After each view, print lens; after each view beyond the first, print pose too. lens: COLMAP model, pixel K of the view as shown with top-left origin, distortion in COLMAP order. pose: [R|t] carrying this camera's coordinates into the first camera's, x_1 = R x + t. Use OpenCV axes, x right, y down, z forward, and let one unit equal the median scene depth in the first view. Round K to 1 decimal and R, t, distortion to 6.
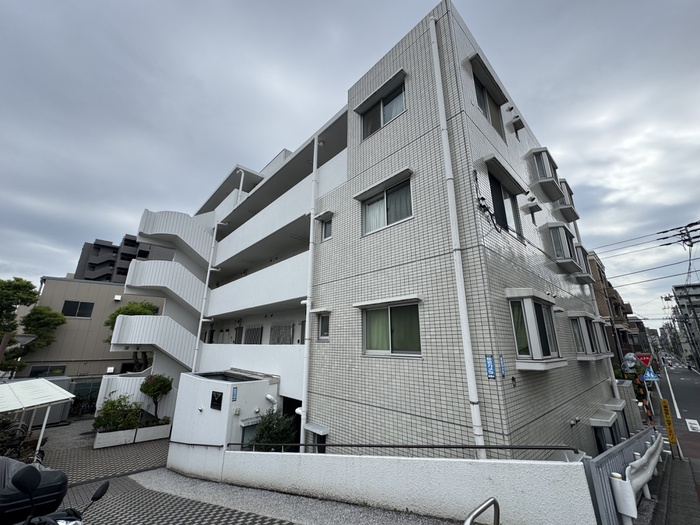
lens RADIAL K [[277.8, 0, 350.0], [0, 277.8, 262.5], [0, 0, 1]] dist [-0.004508, 0.000541]
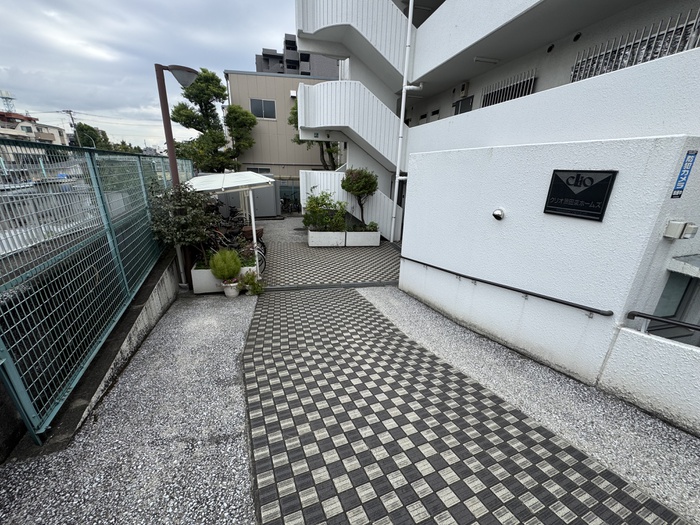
lens RADIAL K [[277.8, 0, 350.0], [0, 277.8, 262.5], [0, 0, 1]] dist [-0.004508, 0.000541]
pose [[0.867935, 0.178156, -0.463626, -0.338678], [0.120624, 0.829899, 0.544717, 0.213706], [0.481808, -0.528704, 0.698809, 0.357172]]
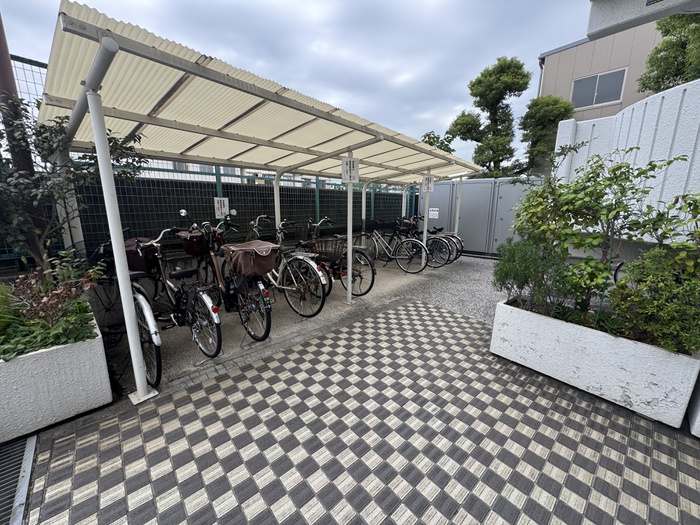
lens RADIAL K [[277.8, 0, 350.0], [0, 277.8, 262.5], [0, 0, 1]] dist [-0.004508, 0.000541]
pose [[-0.032590, 0.191008, -0.981047, -0.596904], [0.277333, 0.944752, 0.174729, 0.447599], [0.960221, -0.266382, -0.083763, 0.802305]]
